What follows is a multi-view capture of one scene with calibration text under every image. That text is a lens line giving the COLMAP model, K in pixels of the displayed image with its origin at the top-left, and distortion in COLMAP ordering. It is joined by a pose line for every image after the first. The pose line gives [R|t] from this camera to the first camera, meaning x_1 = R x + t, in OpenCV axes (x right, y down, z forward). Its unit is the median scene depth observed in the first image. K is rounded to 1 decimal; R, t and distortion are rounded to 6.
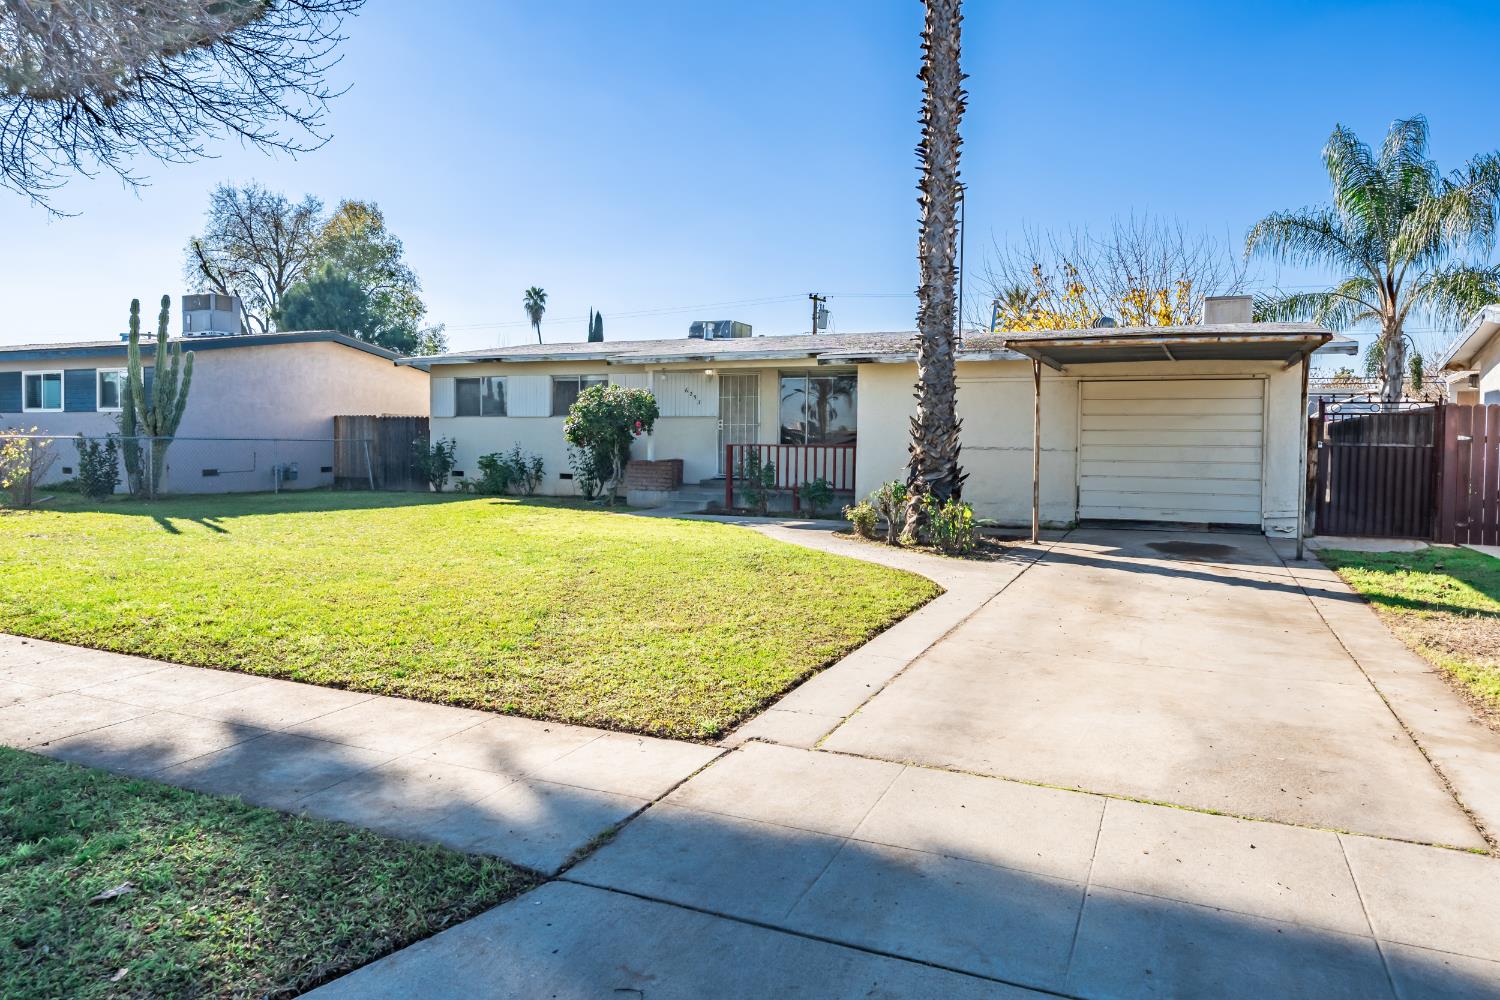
lens RADIAL K [[827.4, 0, 750.0], [0, 827.4, 500.0], [0, 0, 1]] dist [-0.004015, -0.001491]
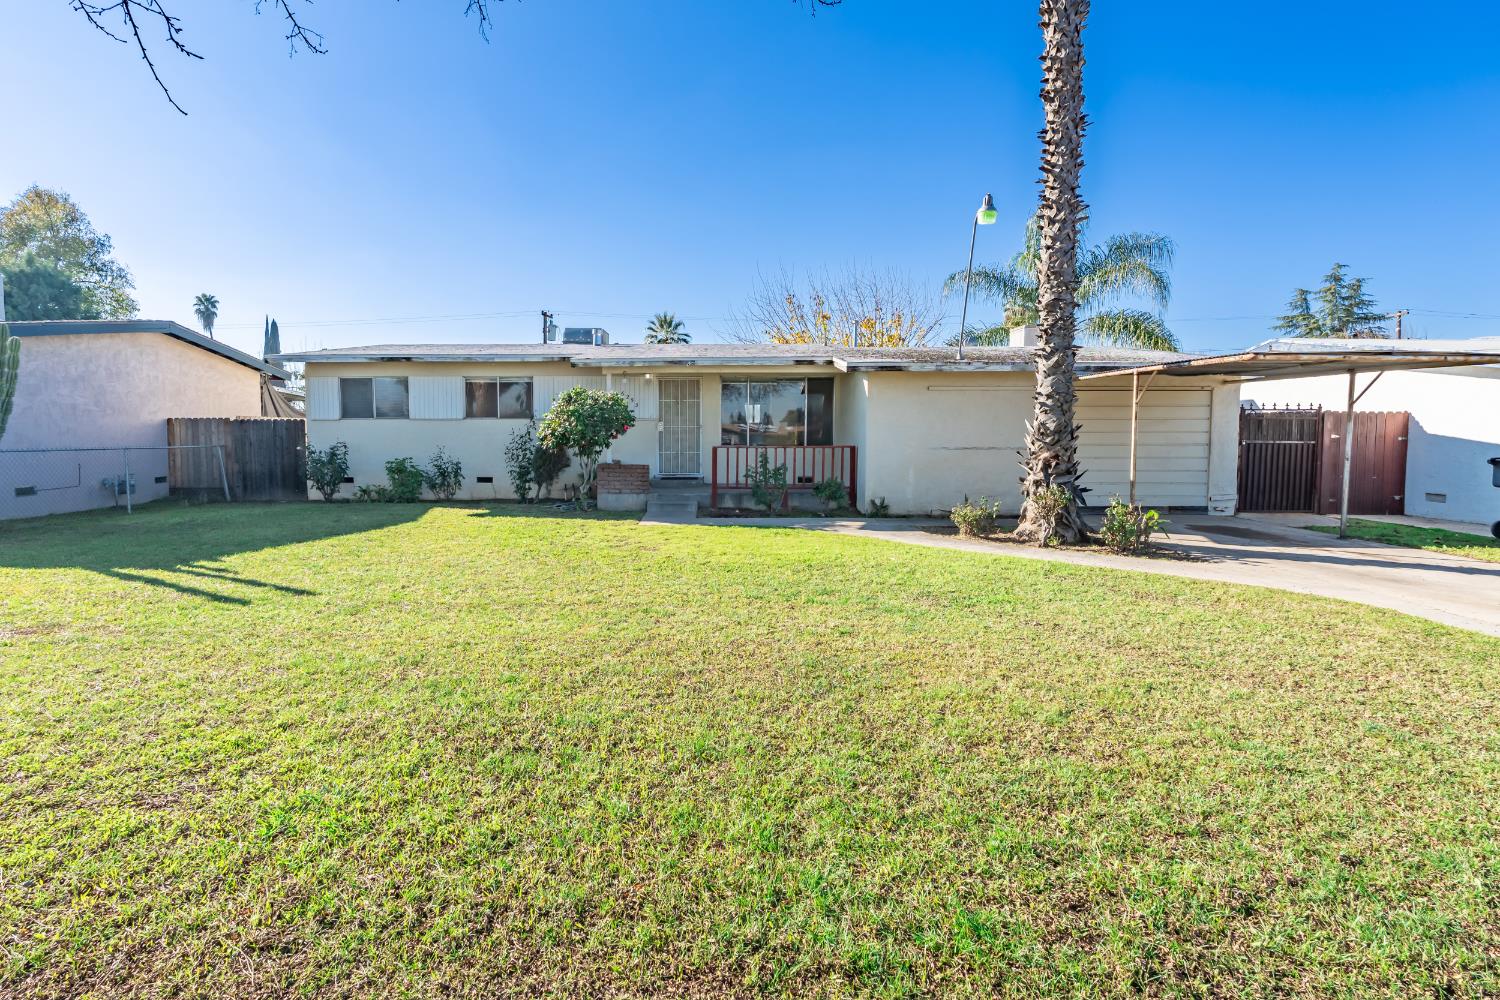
lens RADIAL K [[669.2, 0, 745.4], [0, 669.2, 493.9], [0, 0, 1]] dist [-0.003928, -0.000314]
pose [[0.938970, -0.041532, 0.341483, -0.218412], [0.035526, 0.999085, 0.023825, -0.021261], [-0.342160, -0.010240, 0.939586, 0.156385]]
